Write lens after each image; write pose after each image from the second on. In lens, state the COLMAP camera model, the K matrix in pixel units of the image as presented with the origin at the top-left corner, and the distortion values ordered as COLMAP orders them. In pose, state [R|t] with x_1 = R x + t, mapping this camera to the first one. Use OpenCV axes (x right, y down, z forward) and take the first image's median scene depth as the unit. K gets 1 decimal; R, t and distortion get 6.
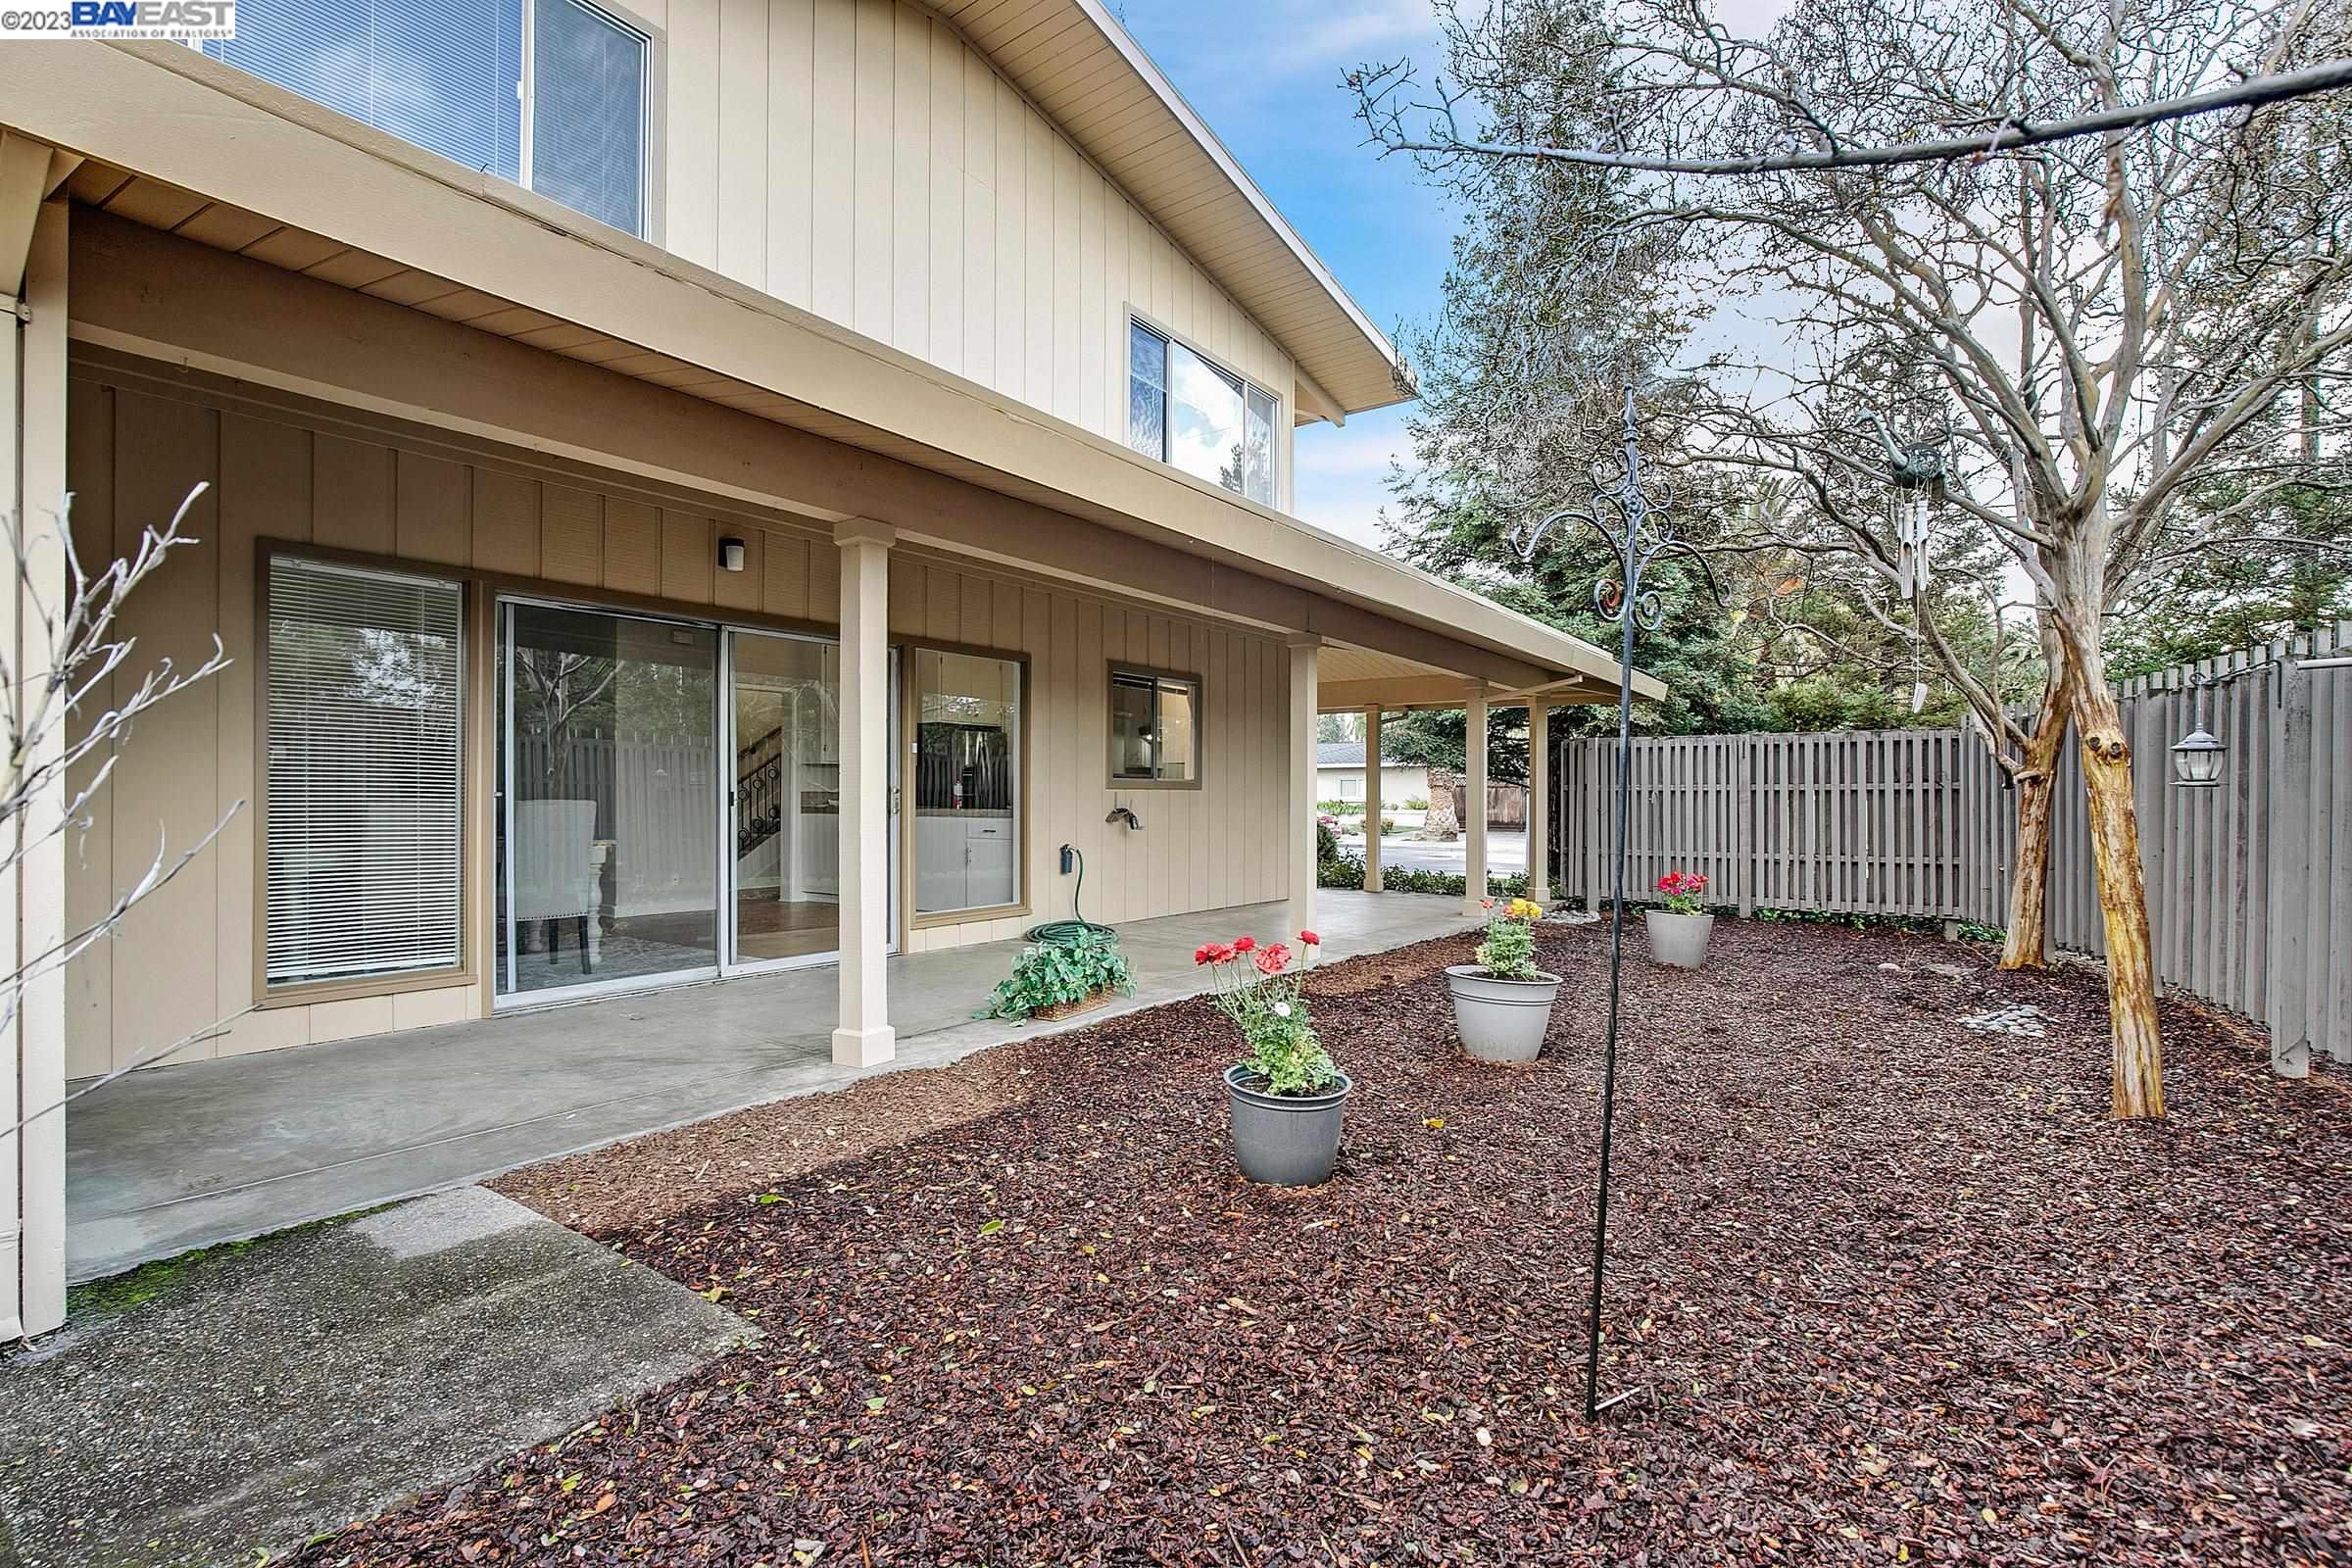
lens RADIAL K [[1066.6, 0, 1179.2], [0, 1066.6, 794.3], [0, 0, 1]] dist [-0.011227, 0.001717]
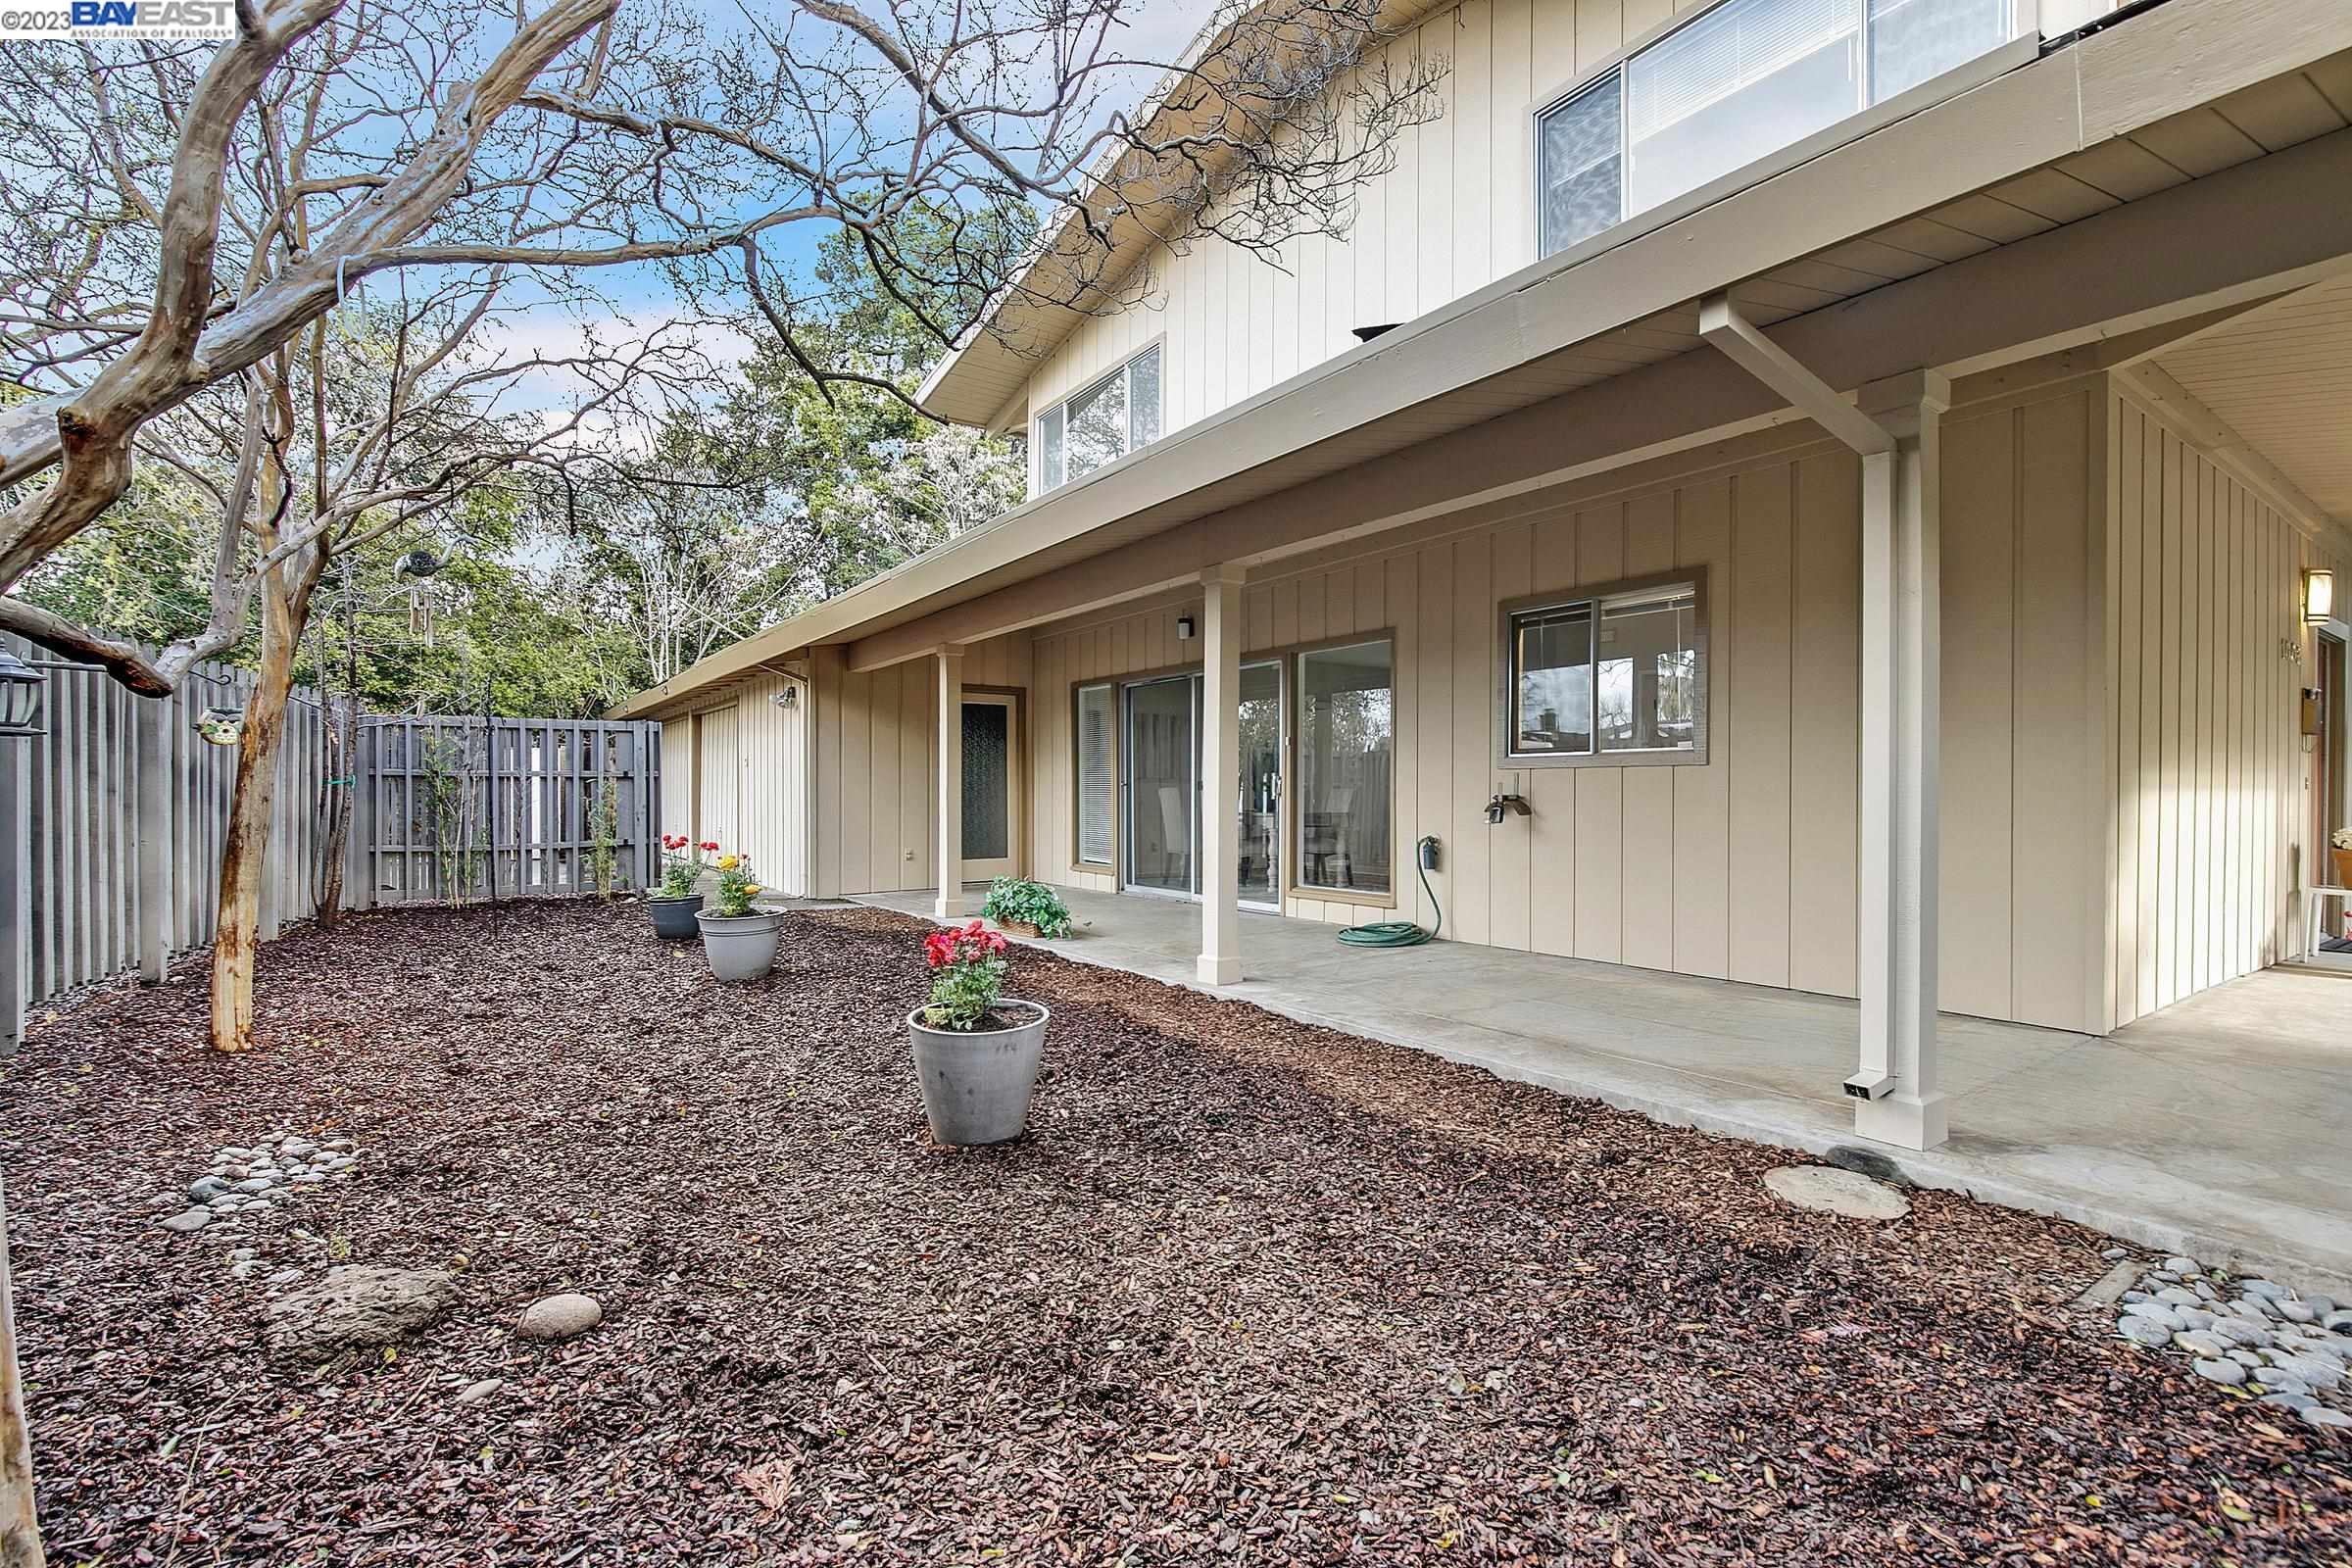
lens RADIAL K [[1066.6, 0, 1179.2], [0, 1066.6, 794.3], [0, 0, 1]] dist [-0.011227, 0.001717]
pose [[-0.302029, 0.001684, -0.953297, 0.768930], [-0.003562, 0.999989, 0.002895, 0.011436], [0.953292, 0.004270, -0.302020, 1.064105]]
